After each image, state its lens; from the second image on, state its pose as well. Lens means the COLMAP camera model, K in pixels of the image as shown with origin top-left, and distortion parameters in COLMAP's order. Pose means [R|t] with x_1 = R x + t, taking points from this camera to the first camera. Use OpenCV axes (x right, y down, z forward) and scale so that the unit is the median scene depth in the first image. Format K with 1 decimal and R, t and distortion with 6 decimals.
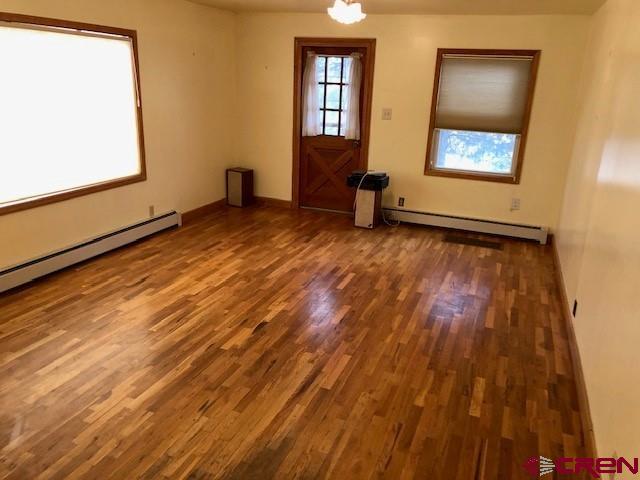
lens RADIAL K [[536.7, 0, 320.0], [0, 536.7, 240.0], [0, 0, 1]] dist [0.000414, 0.000566]
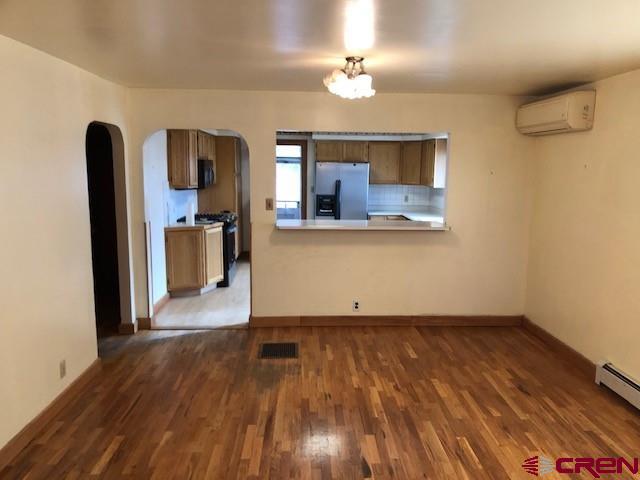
lens RADIAL K [[518.8, 0, 320.0], [0, 518.8, 240.0], [0, 0, 1]] dist [-0.001396, -0.001853]
pose [[-0.920637, 0.000065, -0.390419, 0.160833], [-0.160771, 0.911215, 0.379262, -0.274482], [0.355781, 0.411930, -0.838888, 0.943930]]
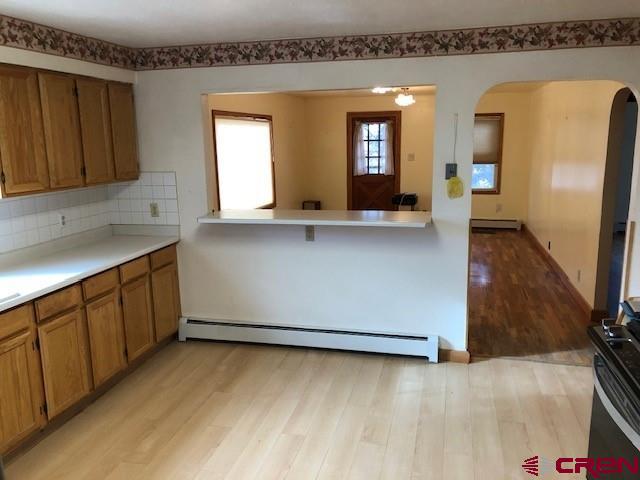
lens RADIAL K [[526.6, 0, 320.0], [0, 526.6, 240.0], [0, 0, 1]] dist [0.008579, 0.002597]
pose [[0.992550, -0.077841, 0.093728, -0.332936], [0.086988, 0.991395, -0.097825, 0.143738], [-0.085306, 0.105249, 0.990780, -0.516207]]
